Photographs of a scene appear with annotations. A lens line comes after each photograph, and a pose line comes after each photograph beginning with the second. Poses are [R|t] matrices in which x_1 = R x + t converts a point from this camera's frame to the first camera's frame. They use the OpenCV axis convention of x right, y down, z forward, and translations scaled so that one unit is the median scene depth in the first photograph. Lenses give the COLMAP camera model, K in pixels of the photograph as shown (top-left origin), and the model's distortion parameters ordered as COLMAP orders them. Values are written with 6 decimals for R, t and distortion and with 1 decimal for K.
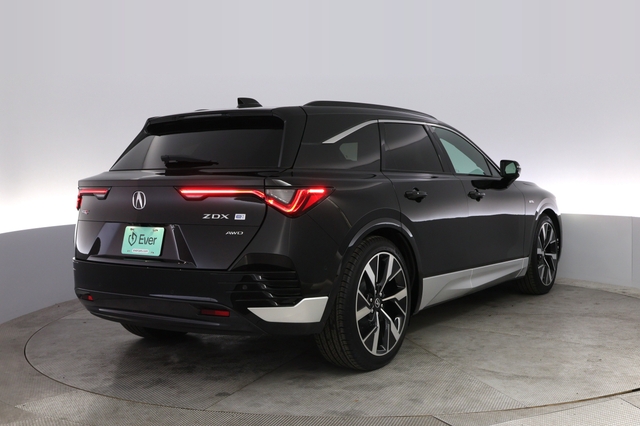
lens RADIAL K [[537.5, 0, 320.0], [0, 537.5, 213.0], [0, 0, 1]] dist [0.002422, 0.000592]
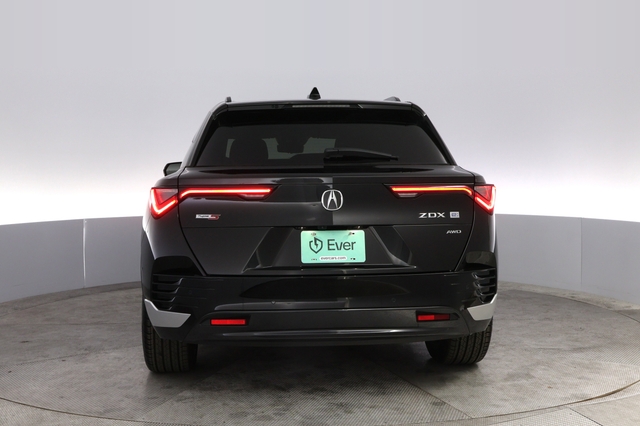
lens RADIAL K [[567.7, 0, 320.0], [0, 567.7, 213.0], [0, 0, 1]] dist [-0.002436, -0.003569]
pose [[0.906789, -0.028728, 0.420605, -0.721164], [0.030977, 0.999519, 0.001484, -0.004642], [-0.420445, 0.011684, 0.907243, 0.166993]]
